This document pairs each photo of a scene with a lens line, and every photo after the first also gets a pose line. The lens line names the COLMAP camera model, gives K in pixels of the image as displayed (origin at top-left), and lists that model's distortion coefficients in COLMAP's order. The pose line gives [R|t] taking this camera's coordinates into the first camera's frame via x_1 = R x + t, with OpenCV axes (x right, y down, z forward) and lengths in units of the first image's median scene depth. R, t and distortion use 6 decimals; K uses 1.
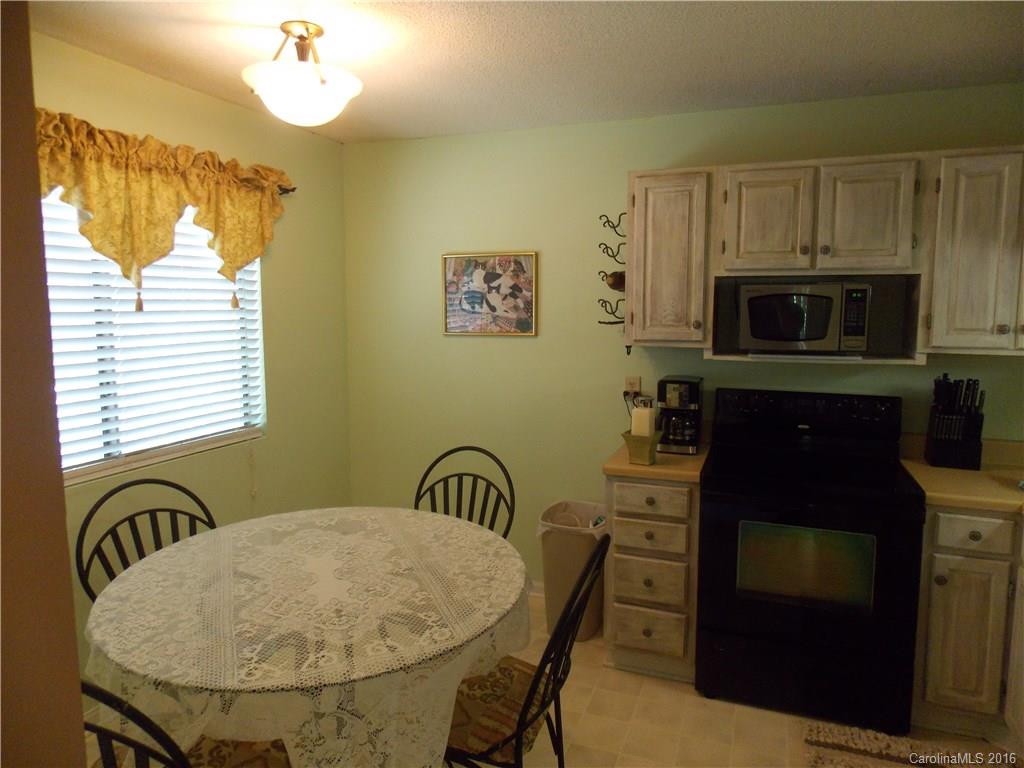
lens RADIAL K [[677.3, 0, 507.0], [0, 677.3, 375.1], [0, 0, 1]] dist [0.011019, -0.004909]
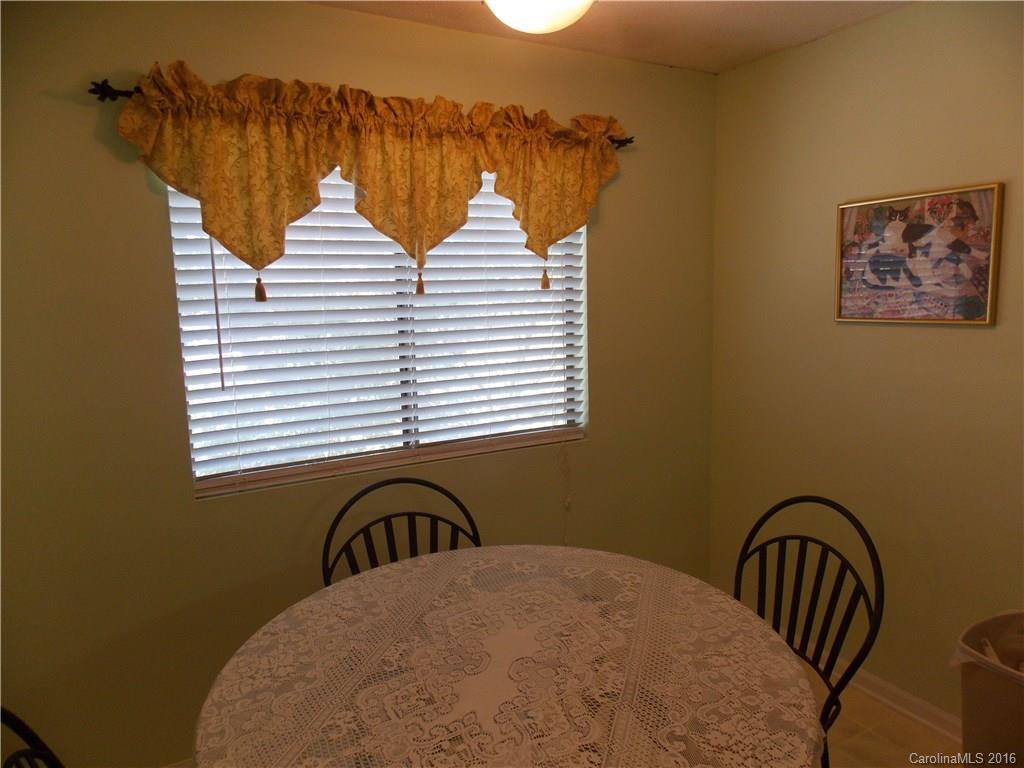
lens RADIAL K [[677.3, 0, 507.0], [0, 677.3, 375.1], [0, 0, 1]] dist [0.011019, -0.004909]
pose [[0.769715, 0.062095, -0.635361, 0.121675], [-0.044042, 0.998052, 0.044187, -0.026986], [0.636867, -0.006029, 0.770950, 0.332286]]
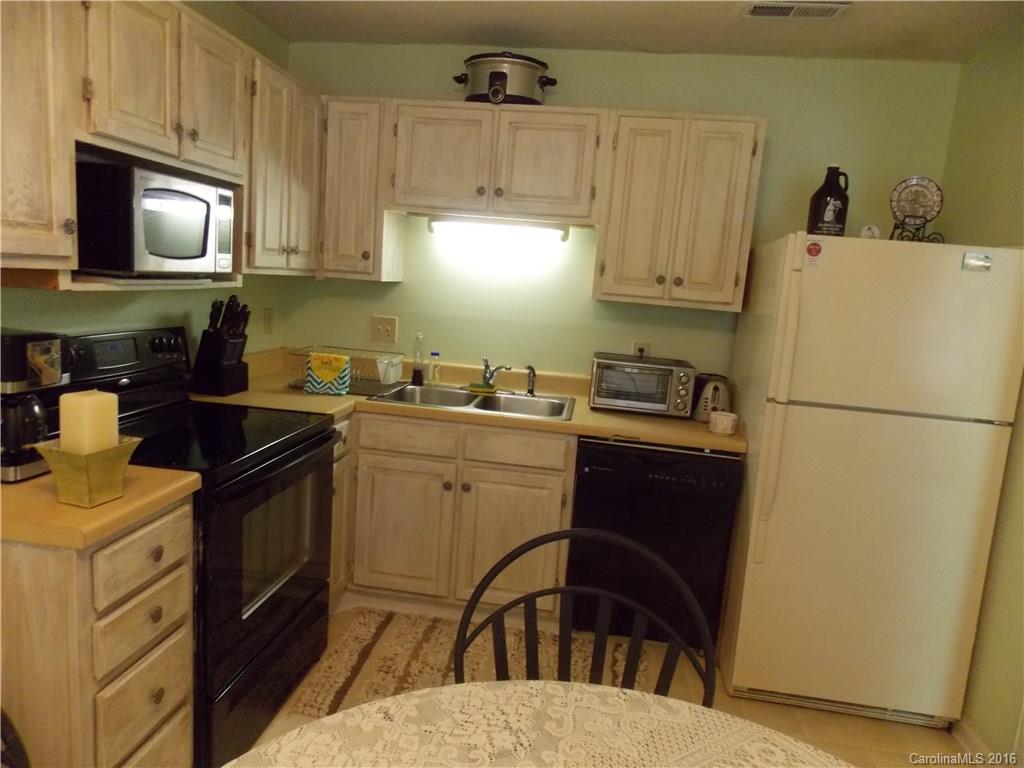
lens RADIAL K [[677.3, 0, 507.0], [0, 677.3, 375.1], [0, 0, 1]] dist [0.011019, -0.004909]
pose [[-0.217777, -0.162294, 0.962410, -0.347562], [0.027237, 0.984683, 0.172213, -0.043140], [-0.975618, 0.063718, -0.210021, 0.810274]]
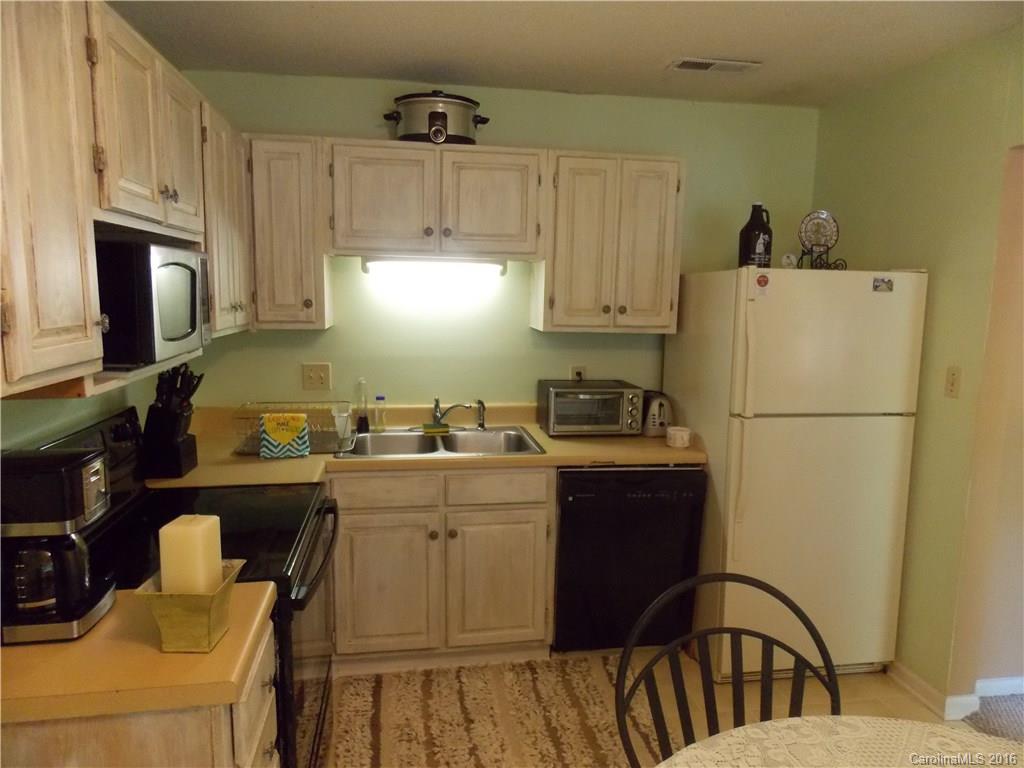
lens RADIAL K [[678.5, 0, 507.3], [0, 678.5, 376.7], [0, 0, 1]] dist [0.009201, 0.003902]
pose [[-0.497042, -0.126731, 0.858422, -0.262591], [0.073345, 0.979601, 0.187089, -0.109364], [-0.864621, 0.155952, -0.477608, 1.026636]]
